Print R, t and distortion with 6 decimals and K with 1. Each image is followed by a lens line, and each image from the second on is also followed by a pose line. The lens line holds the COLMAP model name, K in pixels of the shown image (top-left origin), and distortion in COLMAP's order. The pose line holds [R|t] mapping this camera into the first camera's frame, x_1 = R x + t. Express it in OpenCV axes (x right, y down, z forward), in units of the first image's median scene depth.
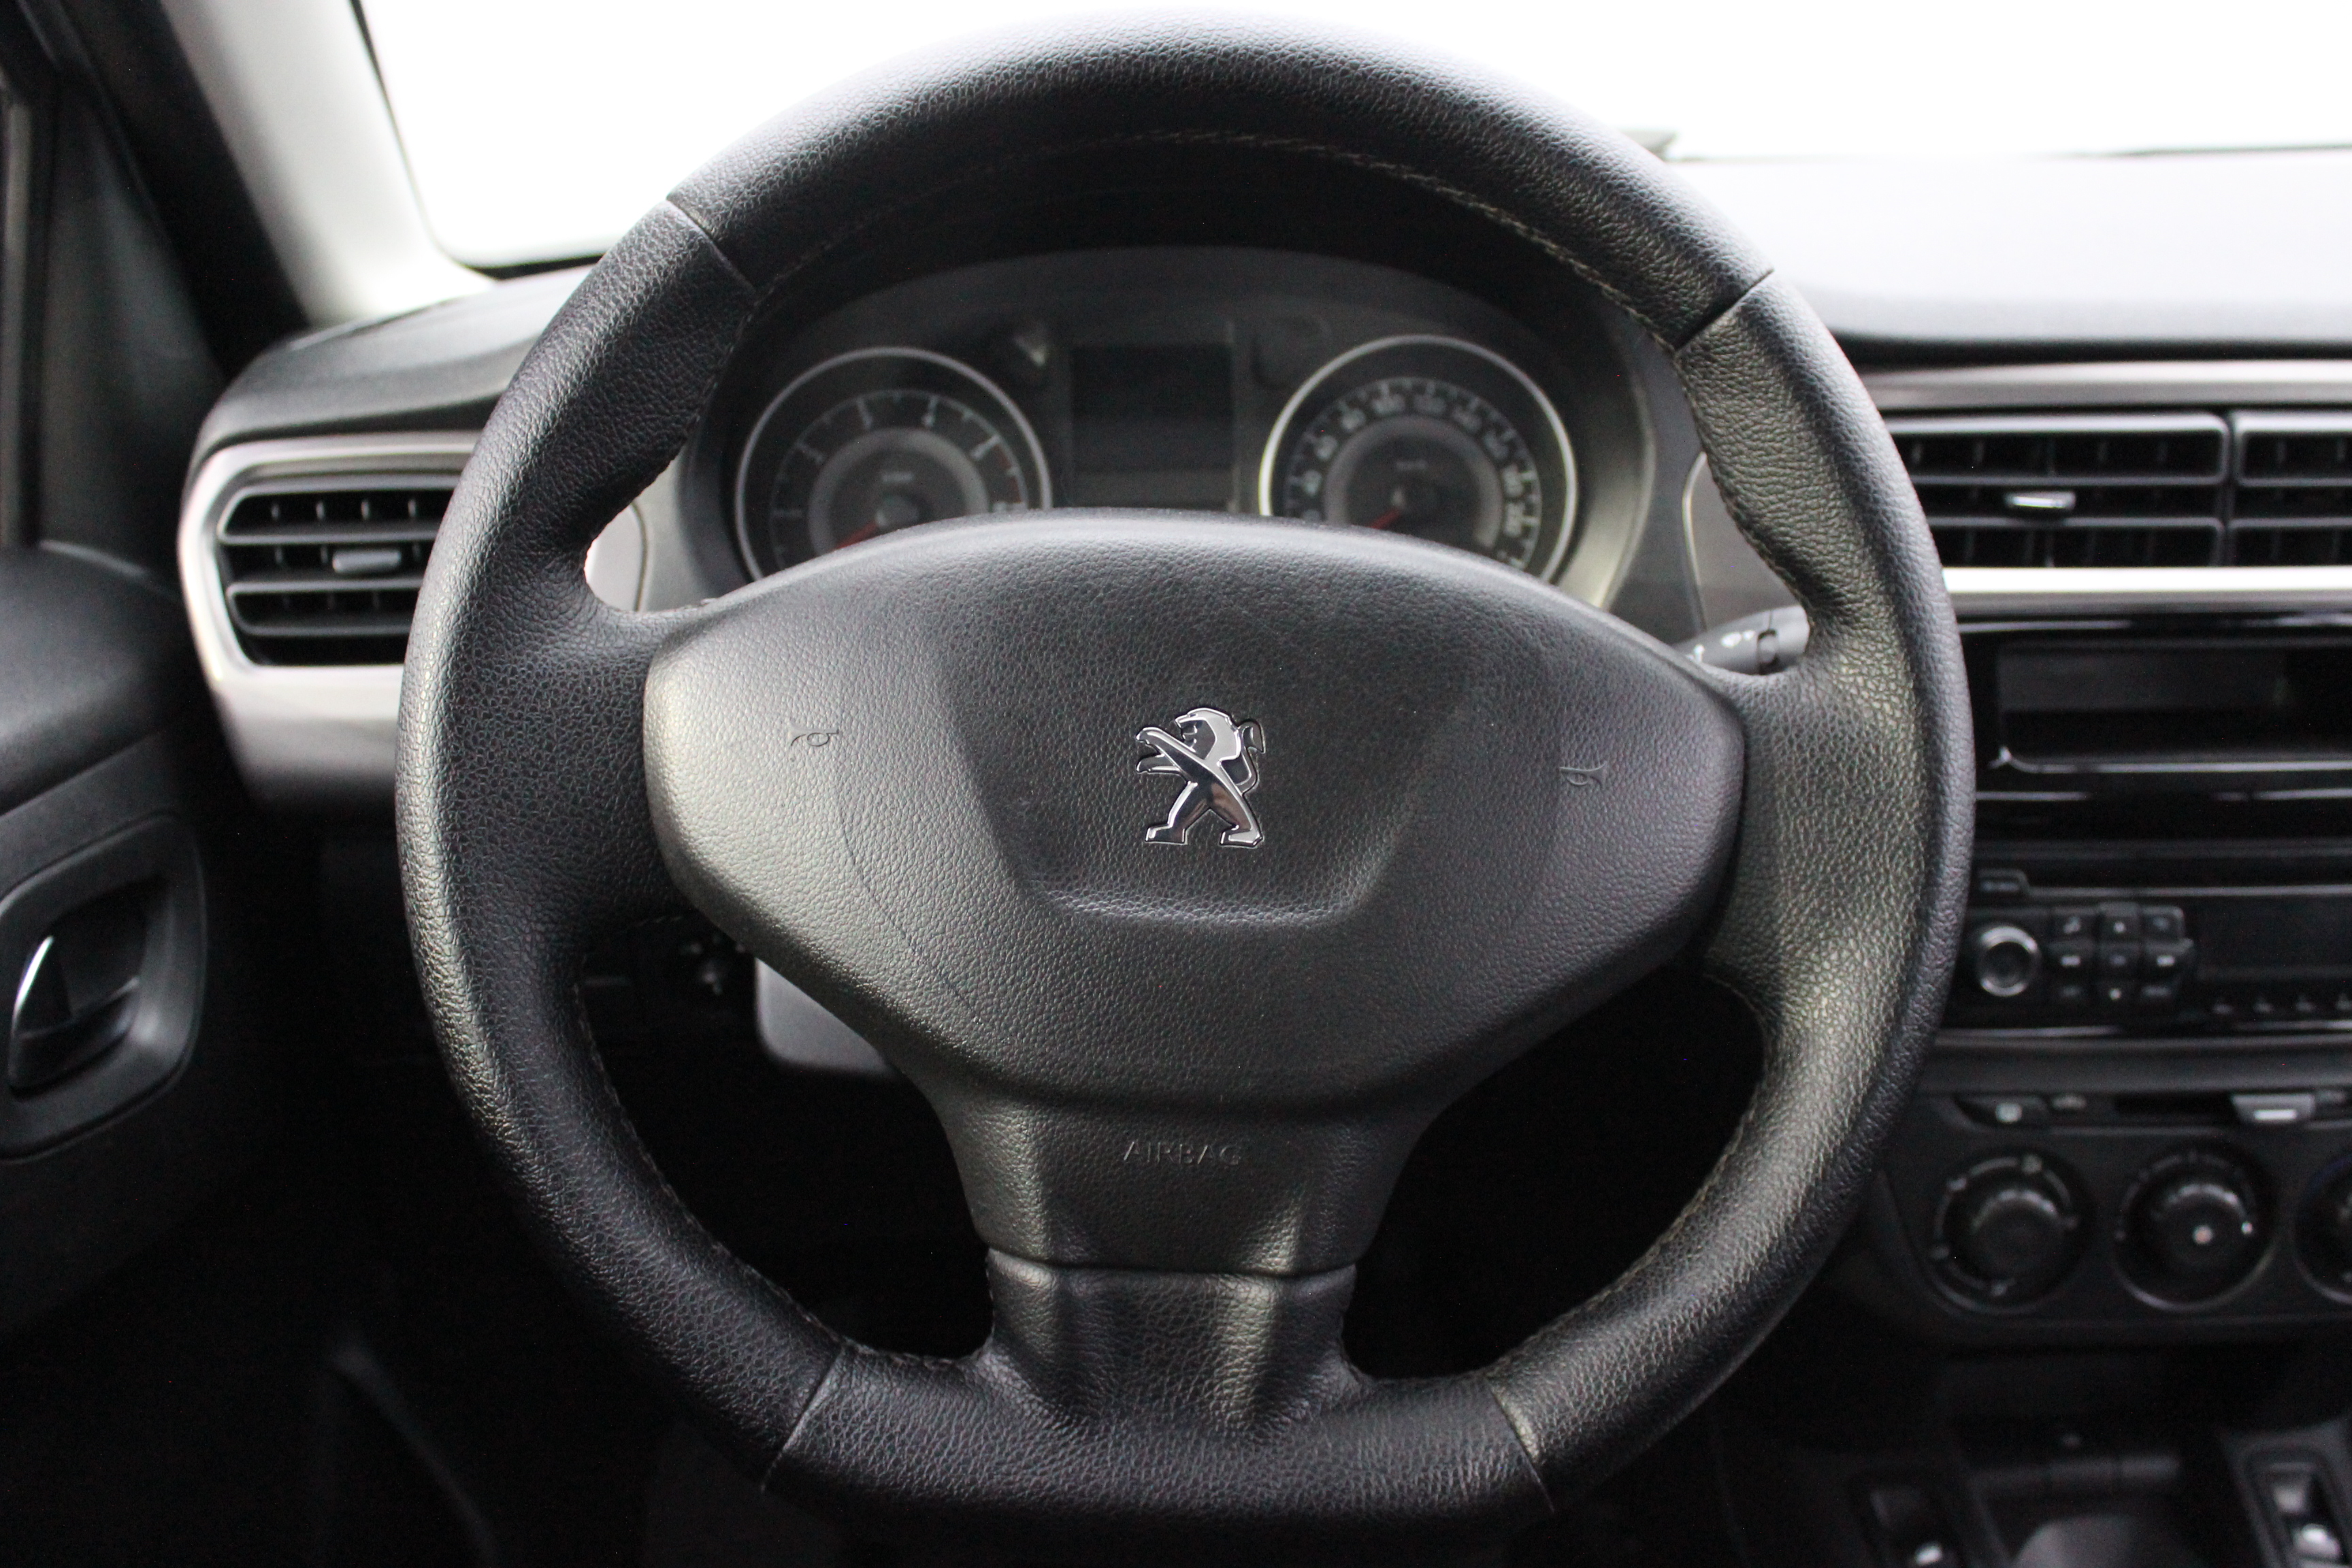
lens RADIAL K [[2386.8, 0, 1174.2], [0, 2386.8, 791.4], [0, 0, 1]] dist [-0.093556, 0.000000]
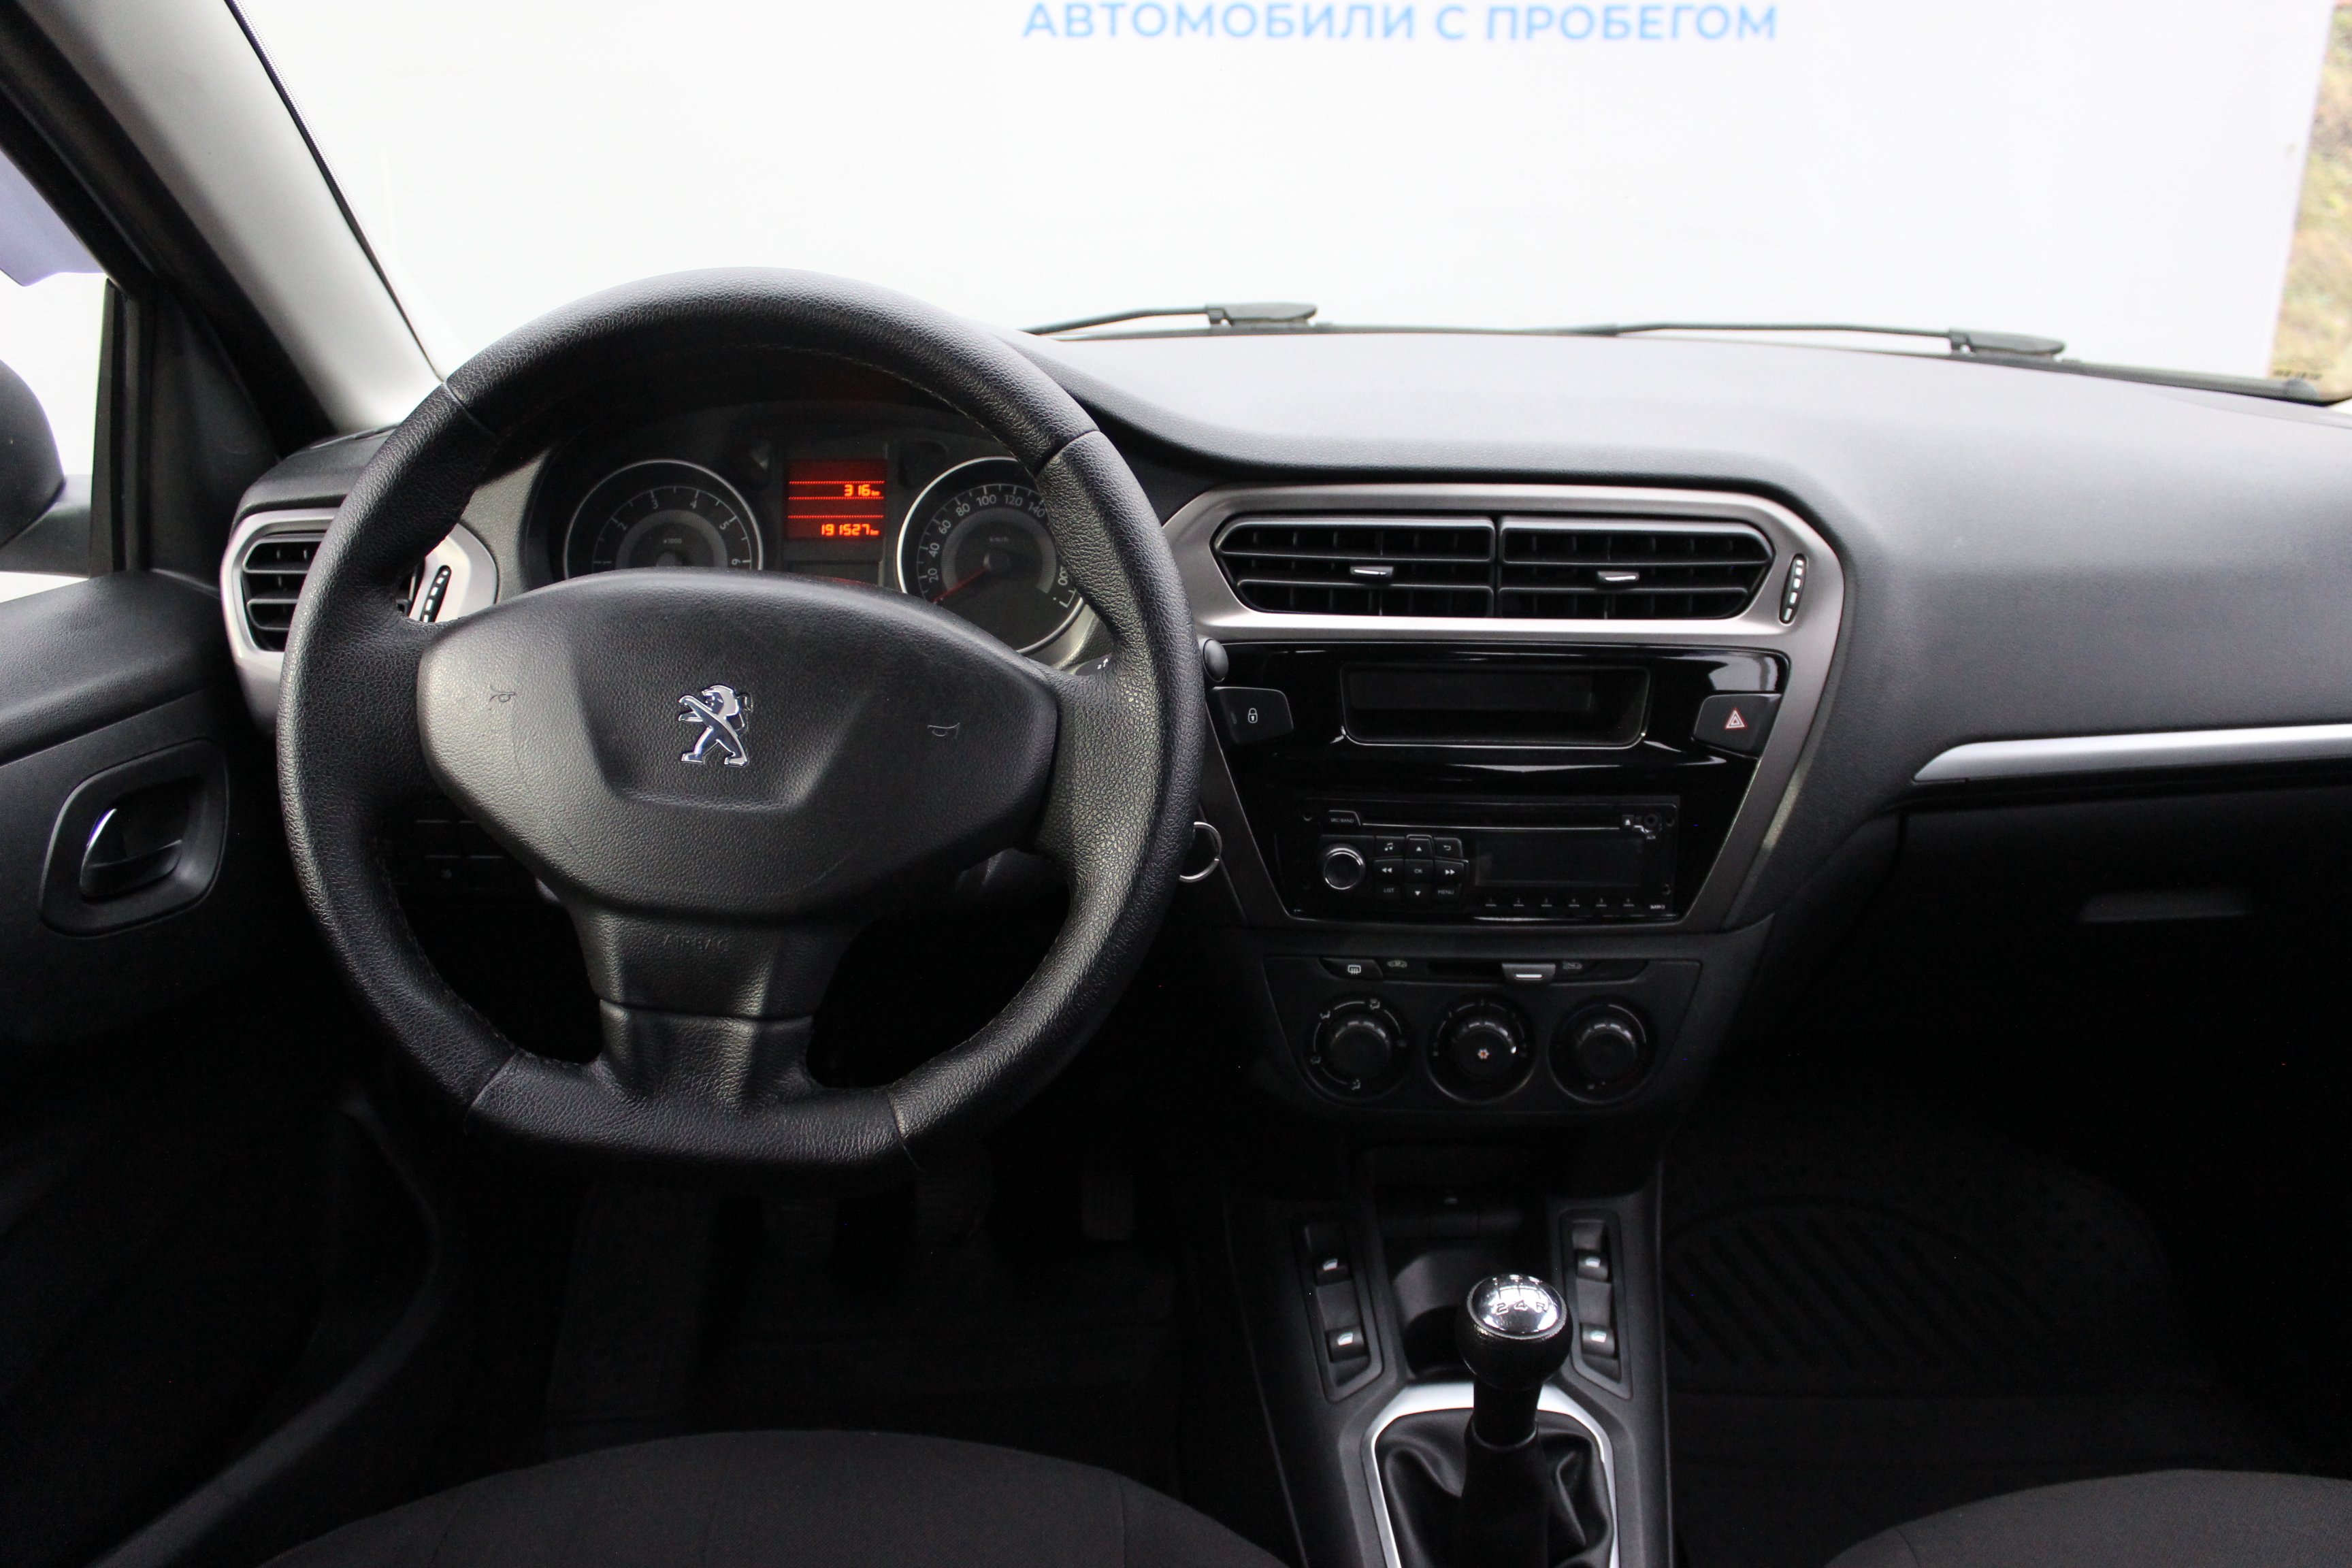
lens RADIAL K [[1927.6, 0, 1179.9], [0, 1927.6, 772.3], [0, 0, 1]] dist [-0.162484, 0.111178]
pose [[0.999164, 0.029609, -0.028186, 0.281043], [-0.029728, 0.999551, -0.003829, 0.017026], [0.028060, 0.004664, 0.999595, -0.264968]]
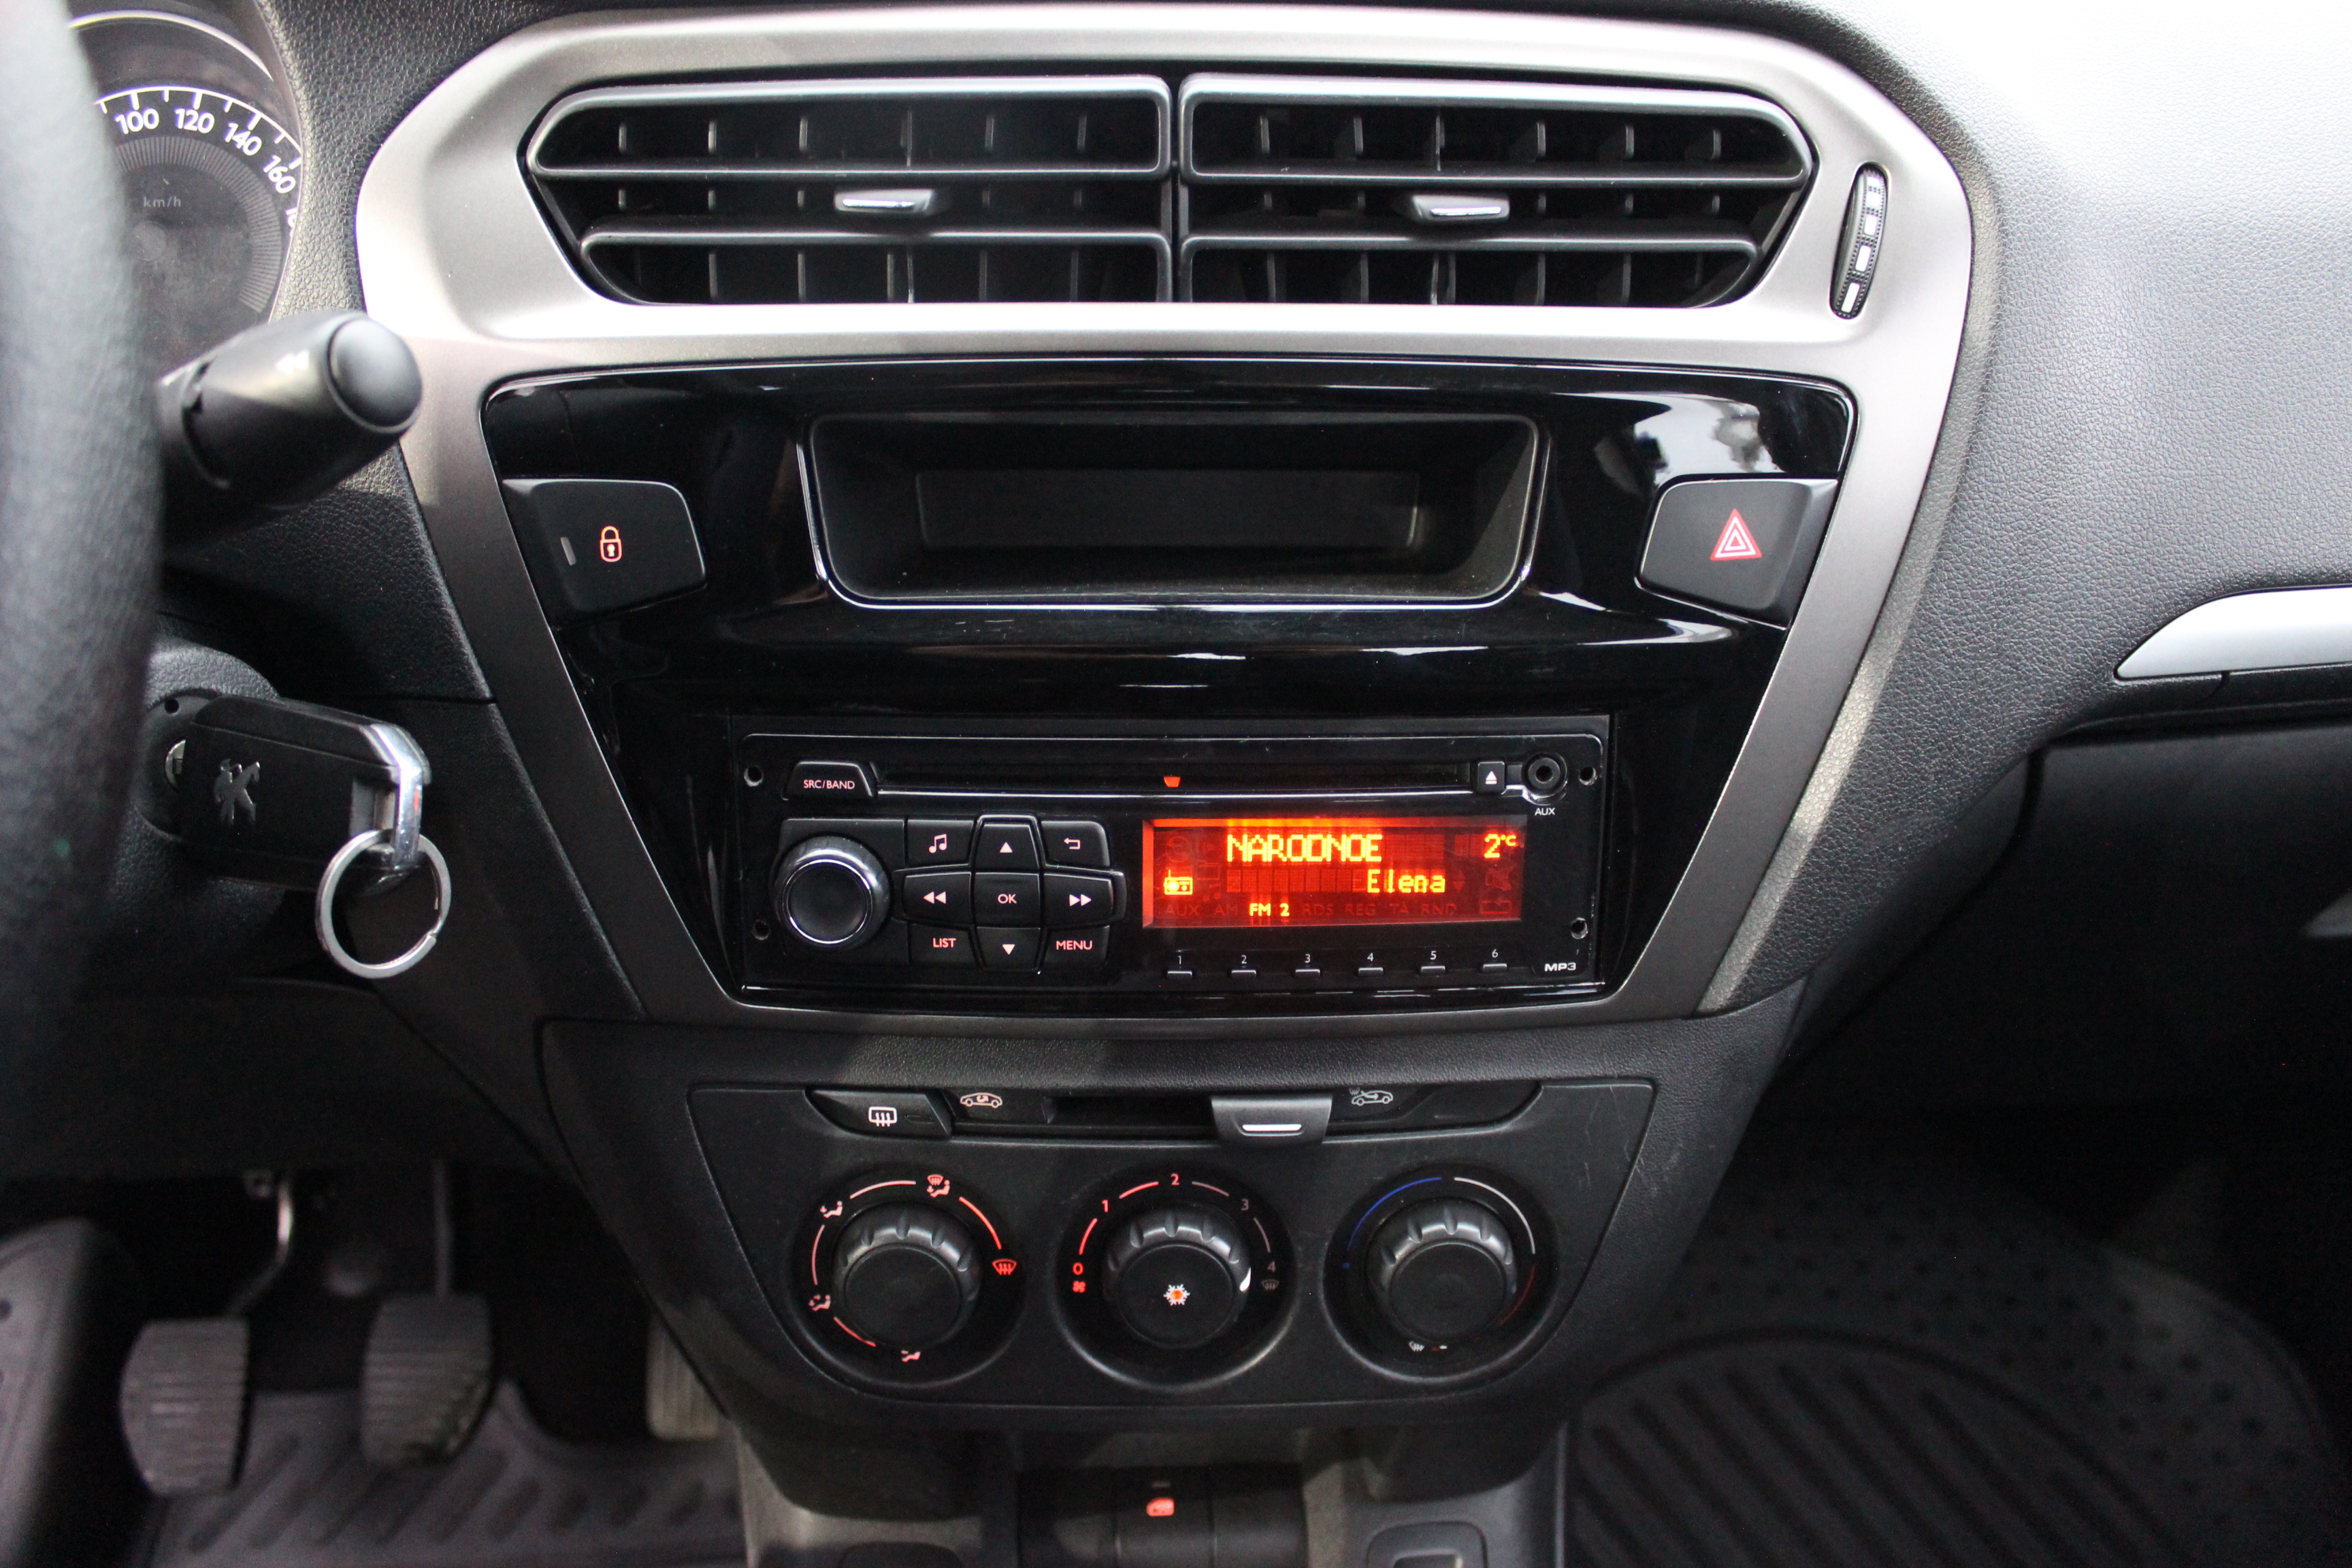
lens RADIAL K [[1927.6, 0, 1182.5], [0, 1927.6, 797.4], [0, 0, 1]] dist [-0.162484, 0.111178]
pose [[0.999352, 0.012577, 0.033723, 0.435264], [-0.014005, 0.999001, 0.042447, 0.019756], [-0.033156, -0.042892, 0.998529, 0.458254]]
